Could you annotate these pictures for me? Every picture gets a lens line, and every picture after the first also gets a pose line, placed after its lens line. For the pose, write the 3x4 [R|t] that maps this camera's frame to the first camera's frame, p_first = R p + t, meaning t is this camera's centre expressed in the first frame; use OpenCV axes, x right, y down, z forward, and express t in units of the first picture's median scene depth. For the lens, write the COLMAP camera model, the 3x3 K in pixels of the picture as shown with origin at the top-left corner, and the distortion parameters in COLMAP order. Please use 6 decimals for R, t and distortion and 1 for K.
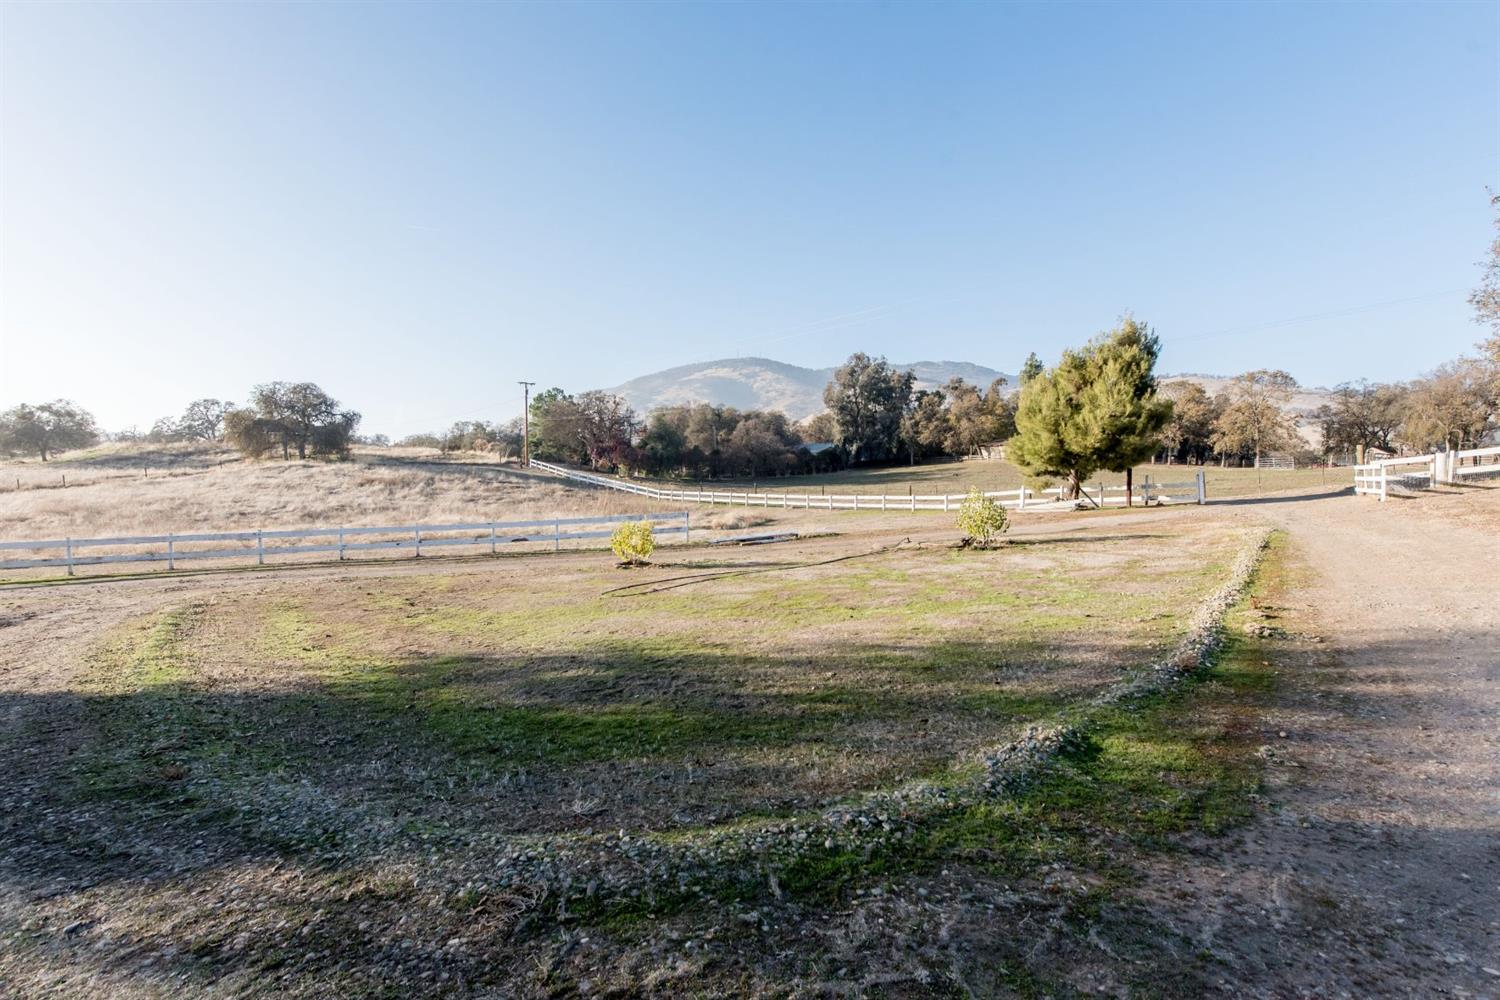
lens RADIAL K [[688.1, 0, 752.2], [0, 688.1, 501.2], [0, 0, 1]] dist [0.019932, -0.000383]
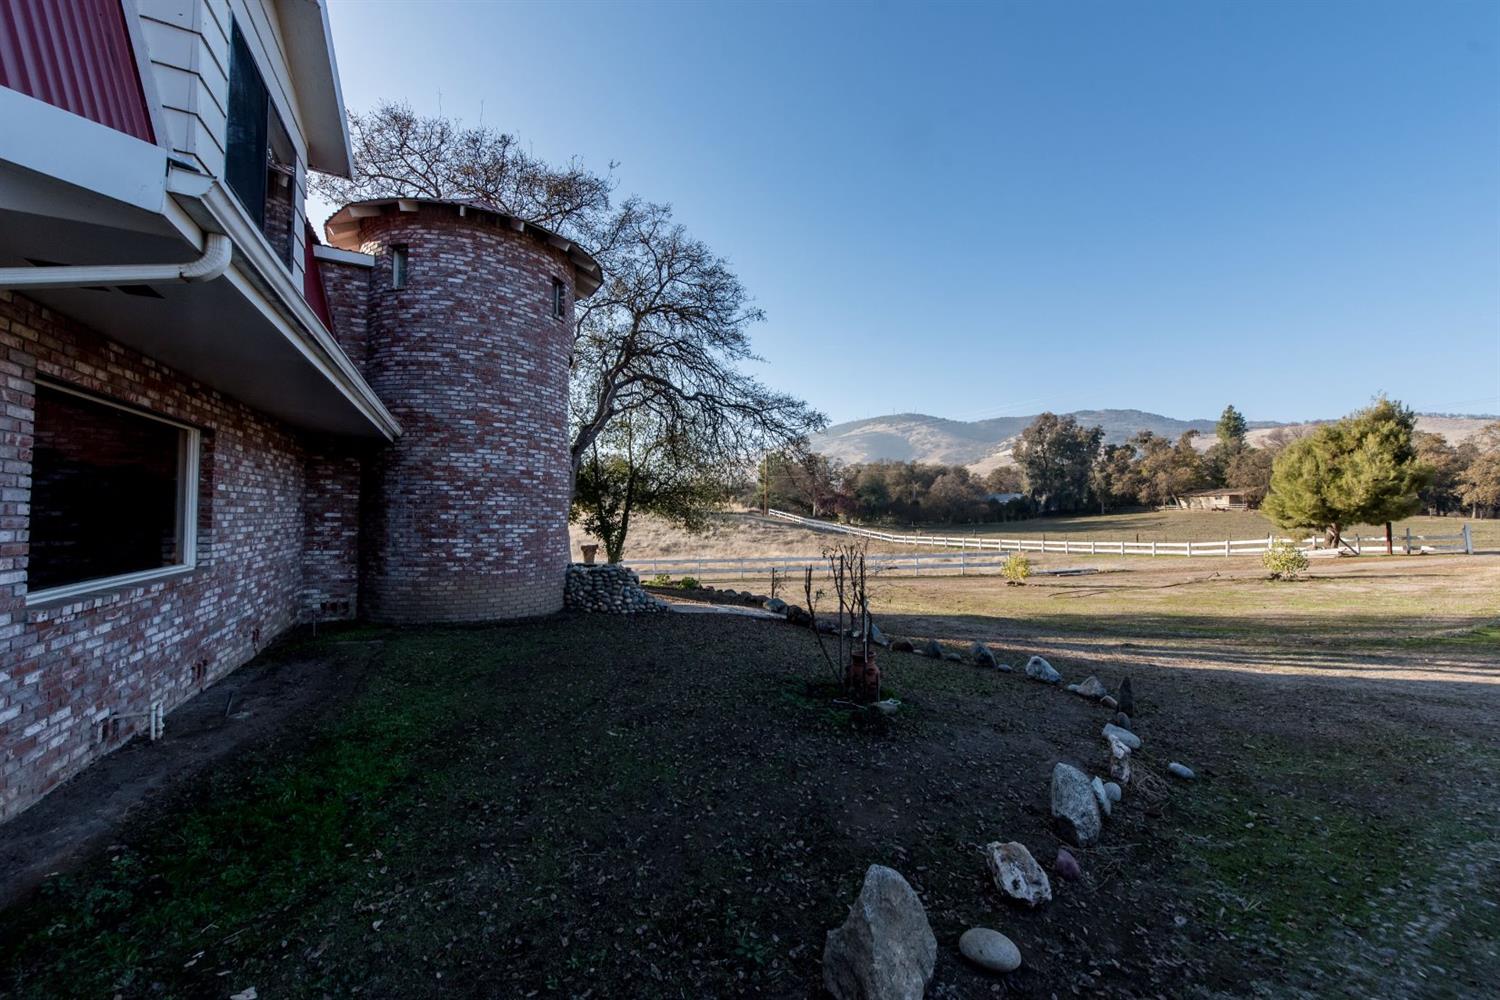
lens RADIAL K [[614.8, 0, 727.8], [0, 614.8, 498.9], [0, 0, 1]] dist [-0.007664, -0.000337]
pose [[0.959398, -0.003178, -0.282036, -0.088590], [-0.017627, 0.997307, -0.071197, 0.002326], [0.281503, 0.073278, 0.956758, -0.113179]]
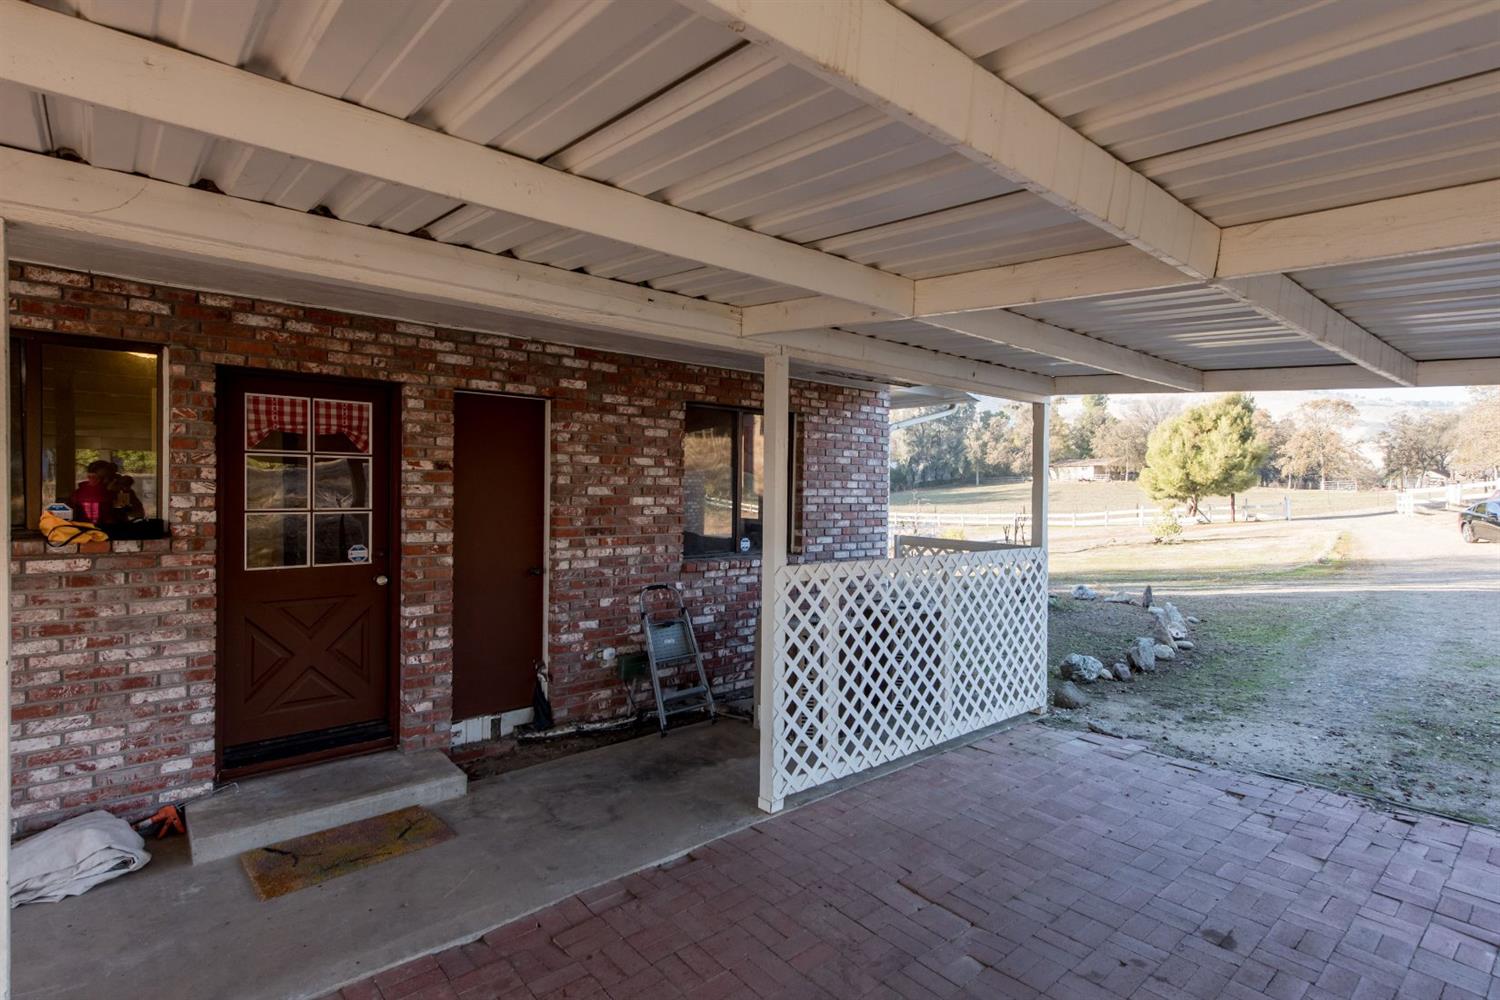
lens RADIAL K [[766.8, 0, 746.6], [0, 766.8, 500.6], [0, 0, 1]] dist [0.003327, 0.001023]
pose [[0.999933, 0.003097, -0.011145, -0.141215], [-0.003410, 0.999597, -0.028186, 0.004257], [0.011053, 0.028222, 0.999541, -0.183999]]
